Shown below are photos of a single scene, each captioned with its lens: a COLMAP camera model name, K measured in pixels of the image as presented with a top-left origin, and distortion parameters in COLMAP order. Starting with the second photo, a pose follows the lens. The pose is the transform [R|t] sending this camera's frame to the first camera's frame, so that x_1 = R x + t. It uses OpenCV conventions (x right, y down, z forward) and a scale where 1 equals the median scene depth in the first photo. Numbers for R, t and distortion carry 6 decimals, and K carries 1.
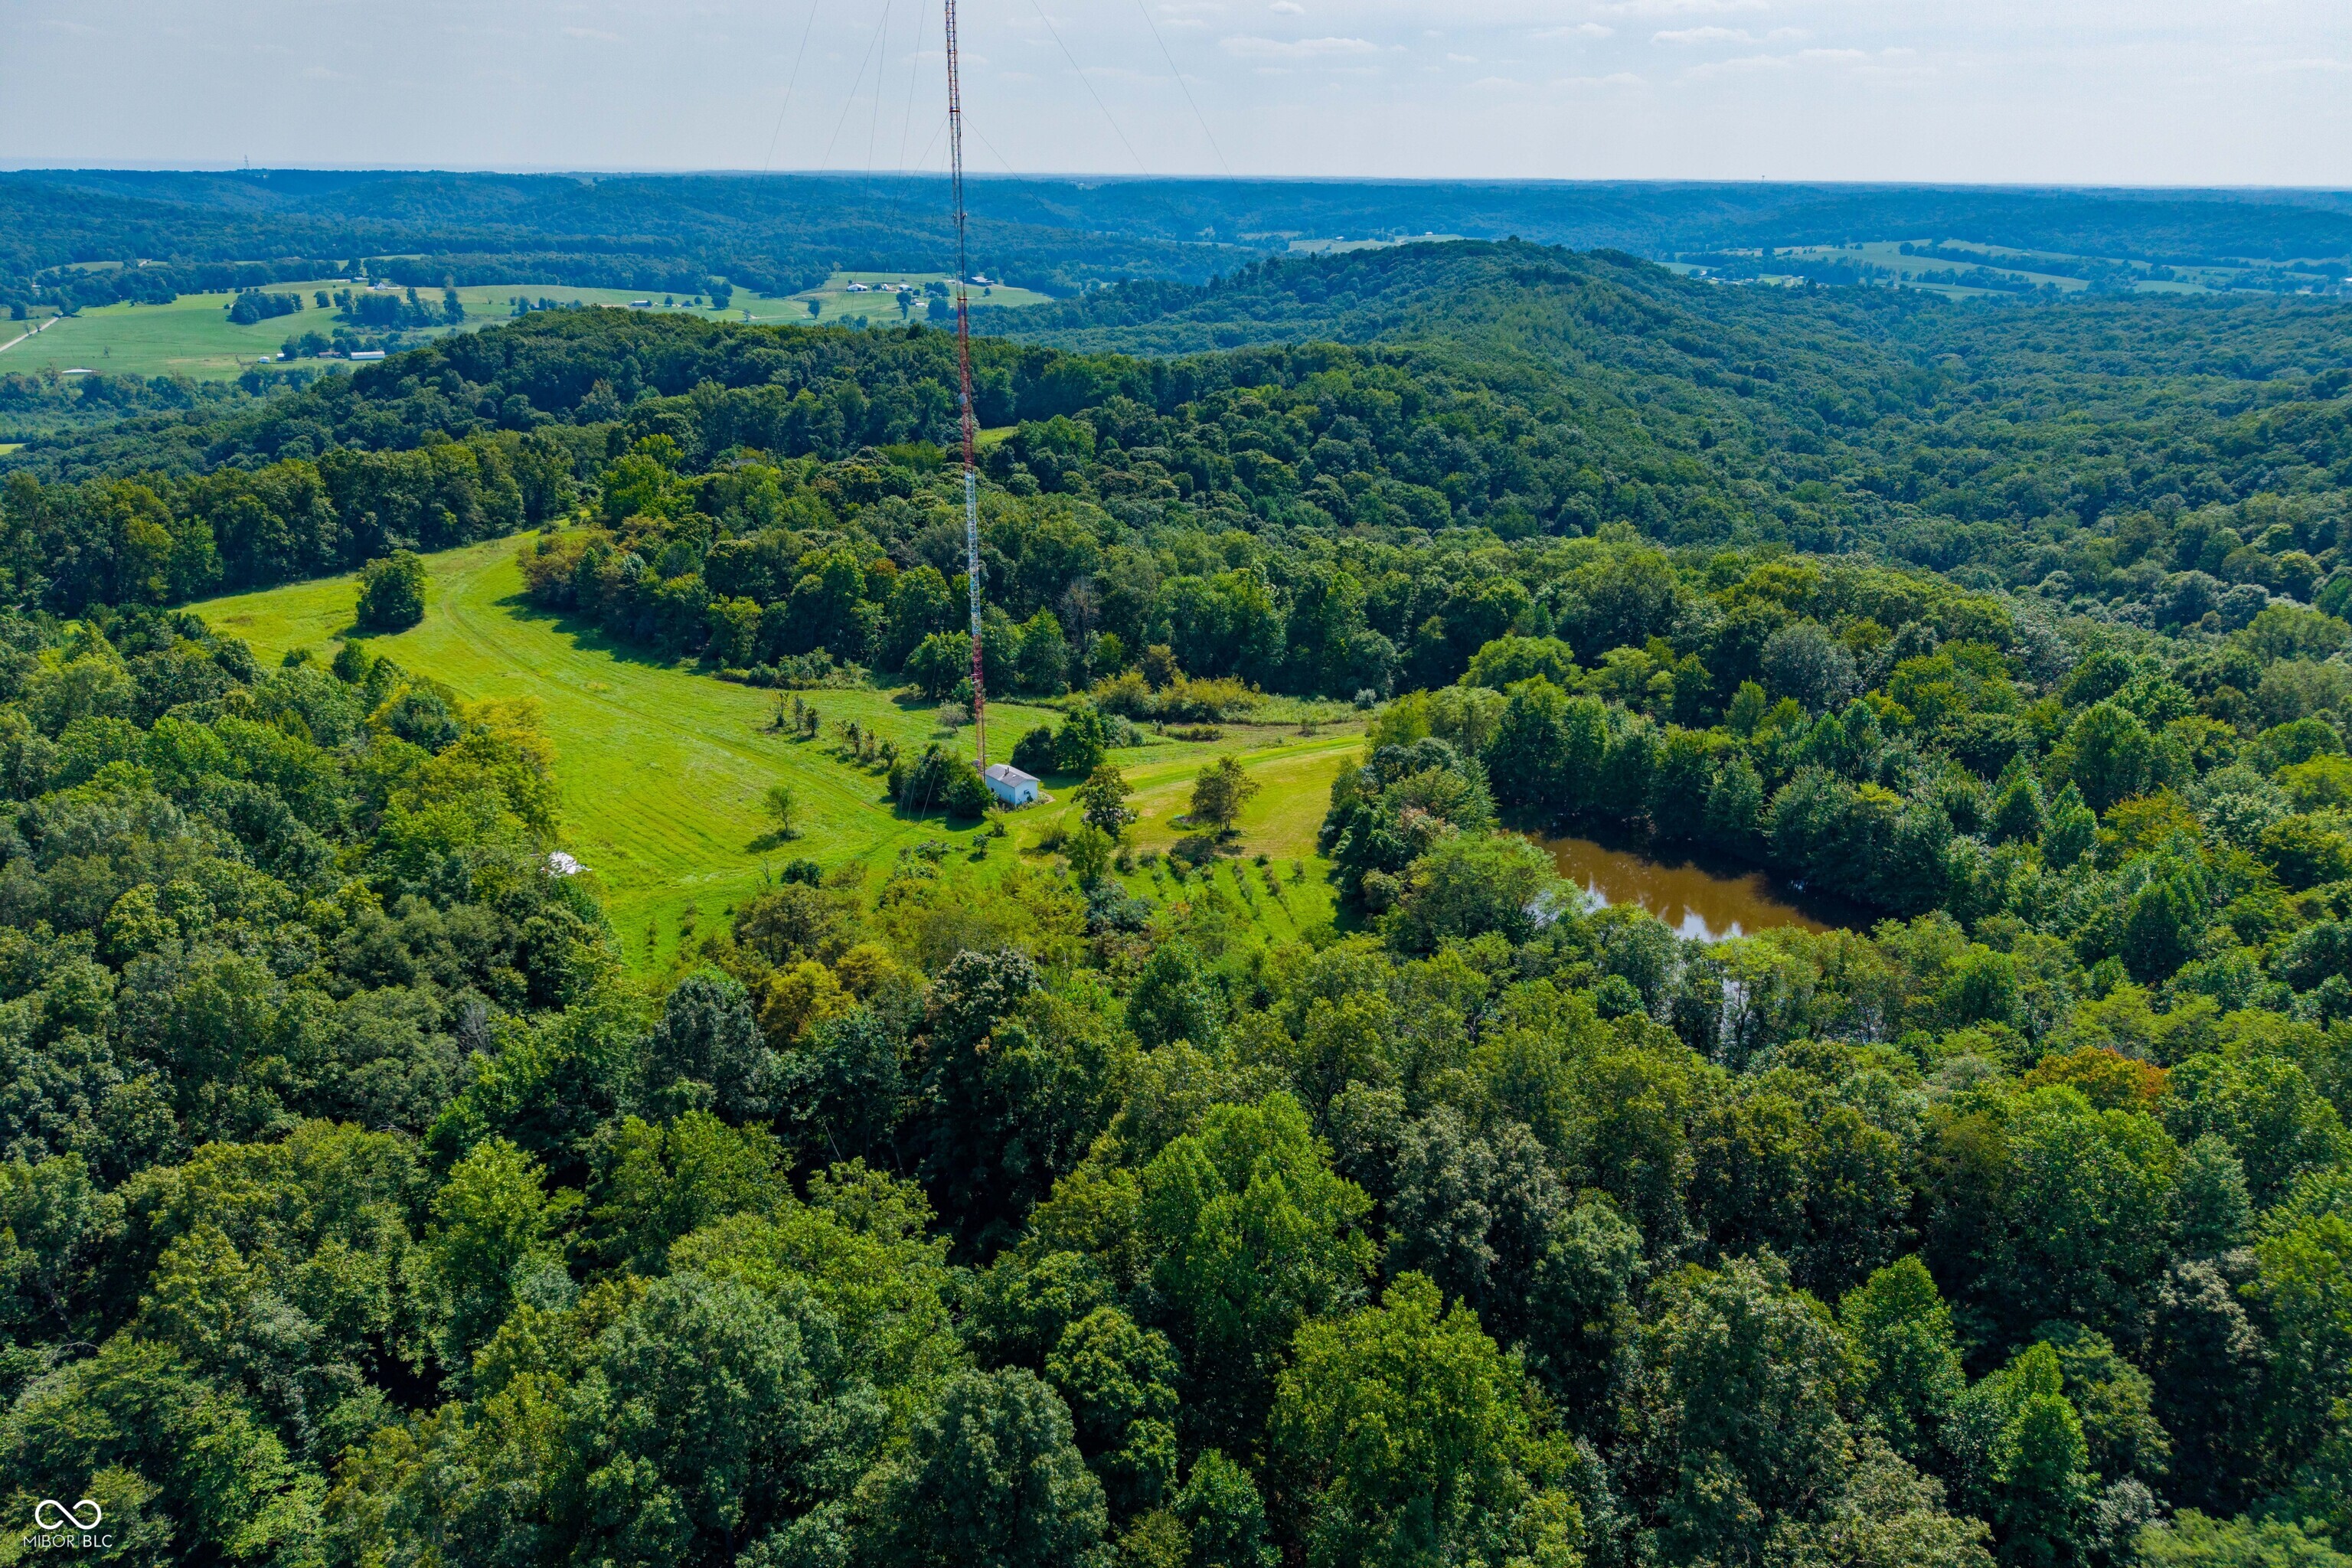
lens RADIAL K [[1539.7, 0, 1176.0], [0, 1539.7, 784.0], [0, 0, 1]] dist [0.018140, -0.029325]
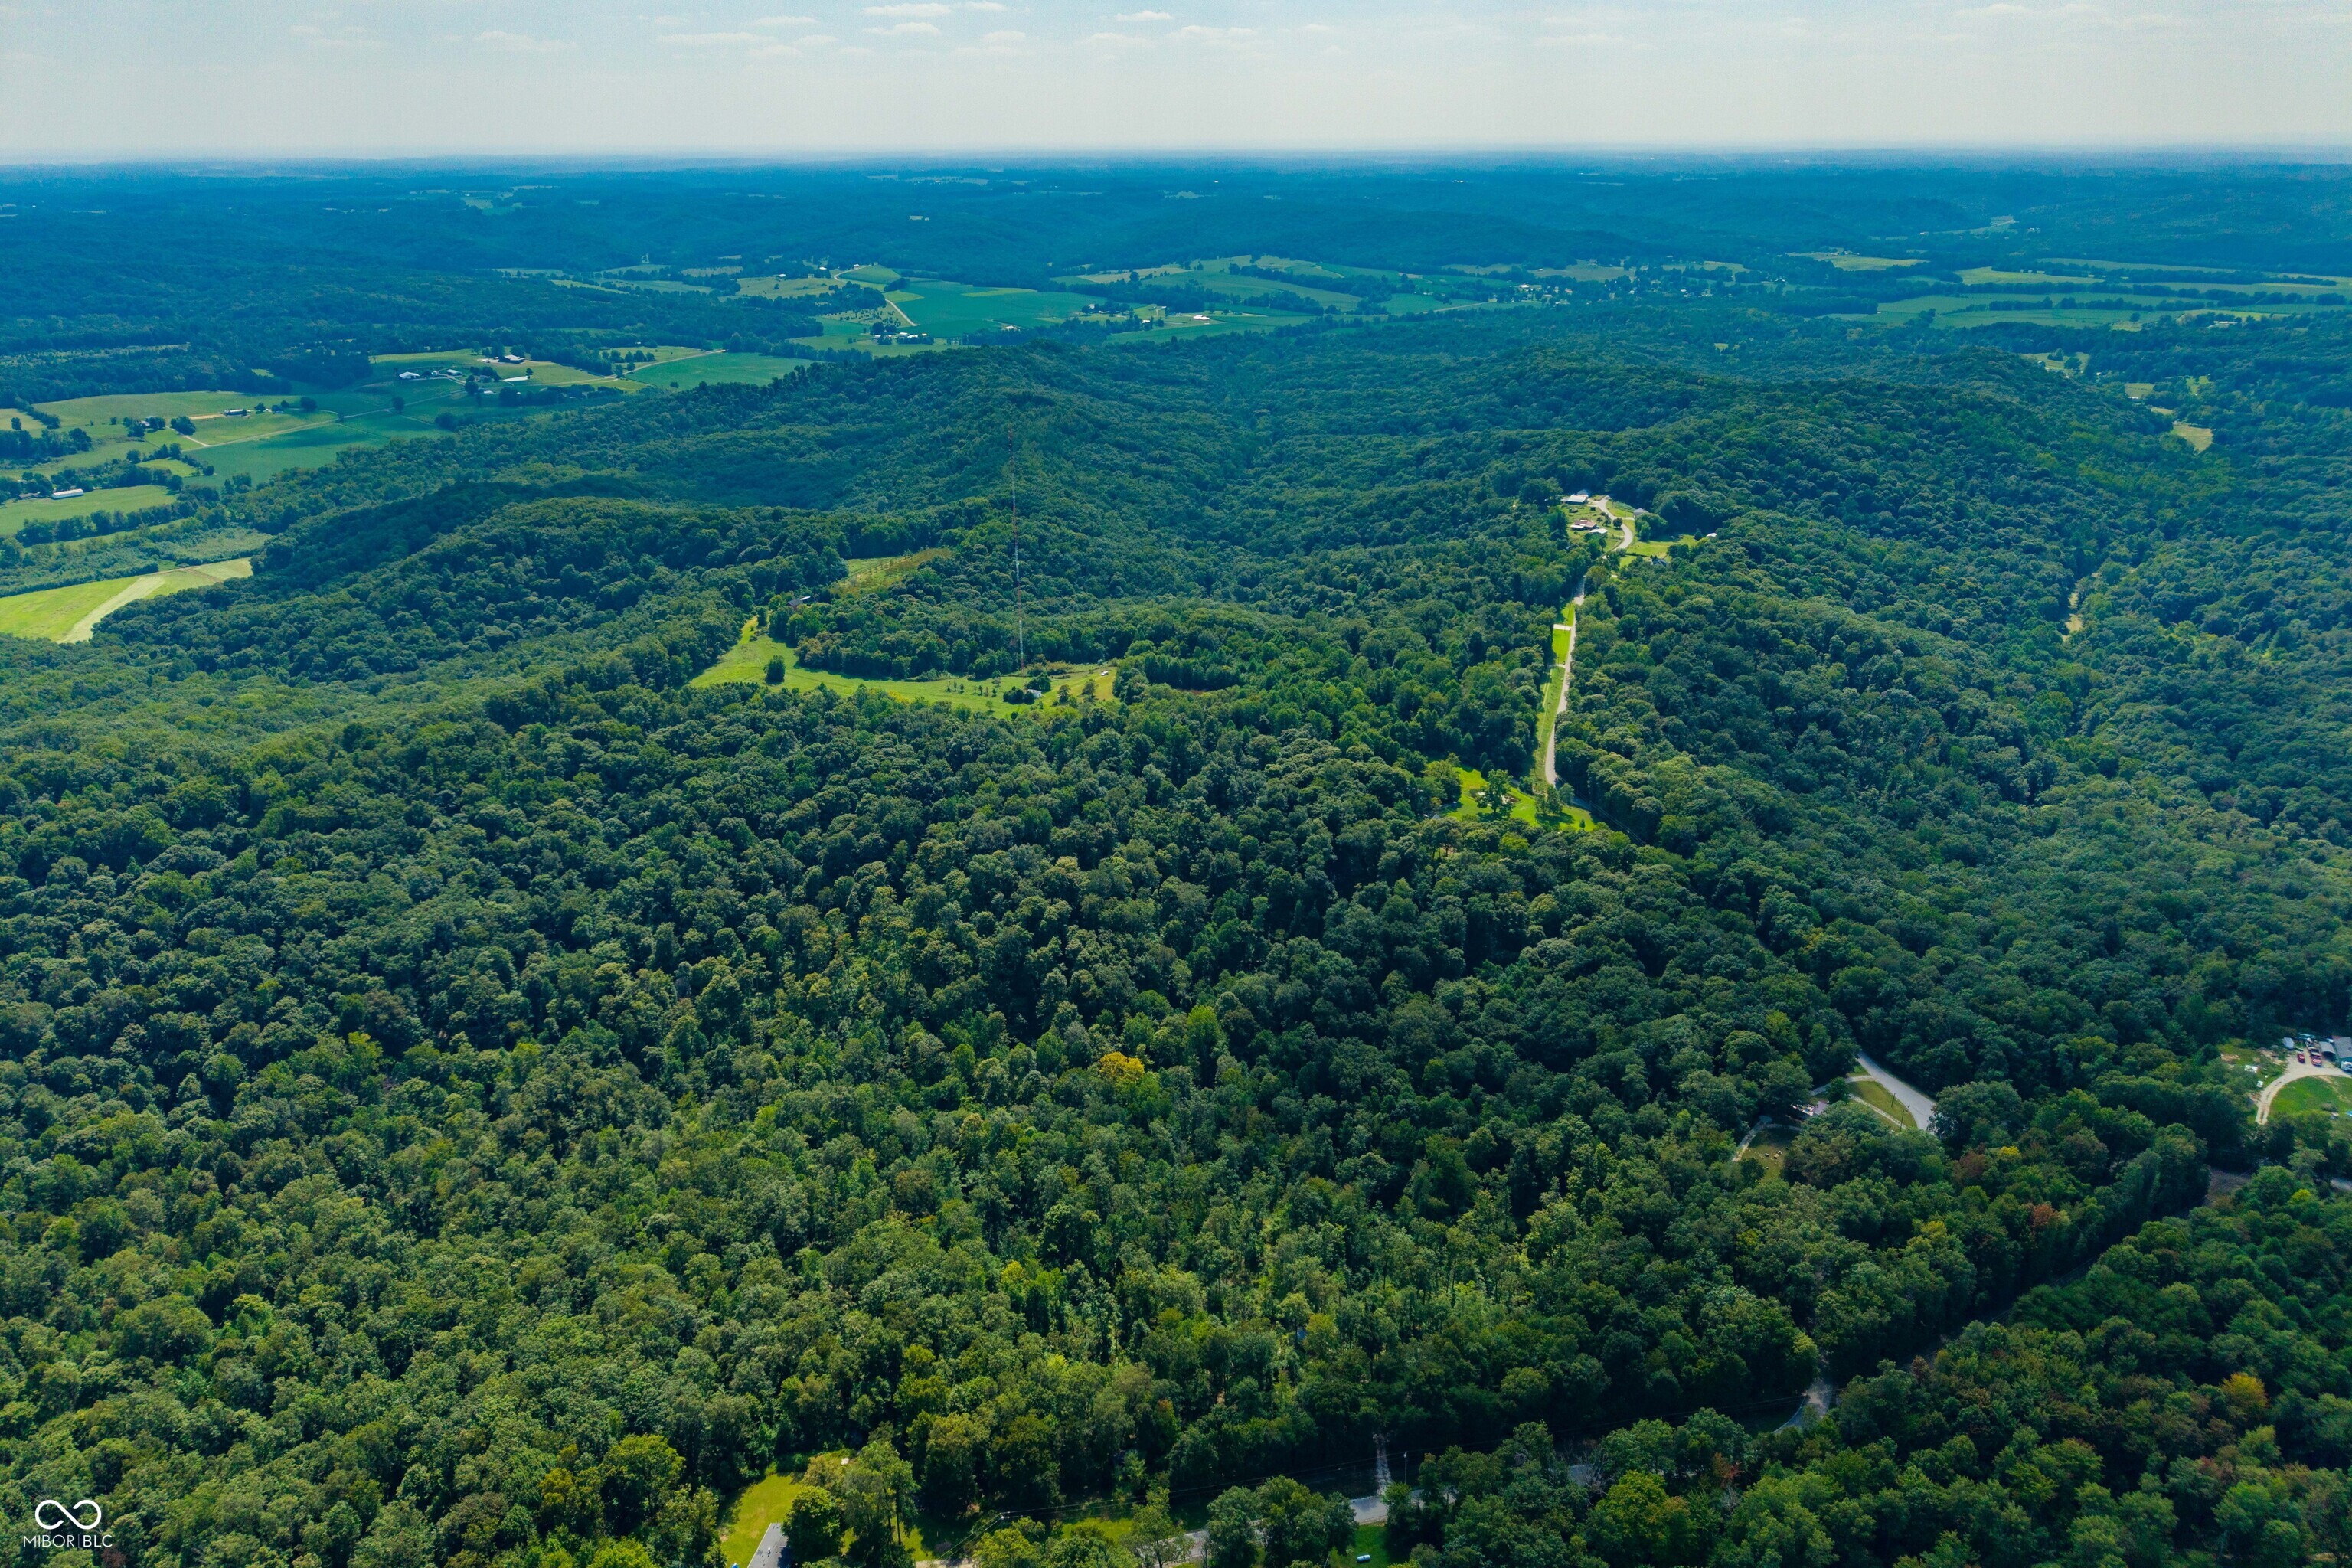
lens RADIAL K [[1539.7, 0, 1176.0], [0, 1539.7, 784.0], [0, 0, 1]] dist [0.018140, -0.029325]
pose [[0.927441, -0.155666, 0.340030, -1.016565], [0.147364, 0.987804, 0.050278, 0.075104], [-0.343710, 0.003478, 0.939069, -2.545732]]
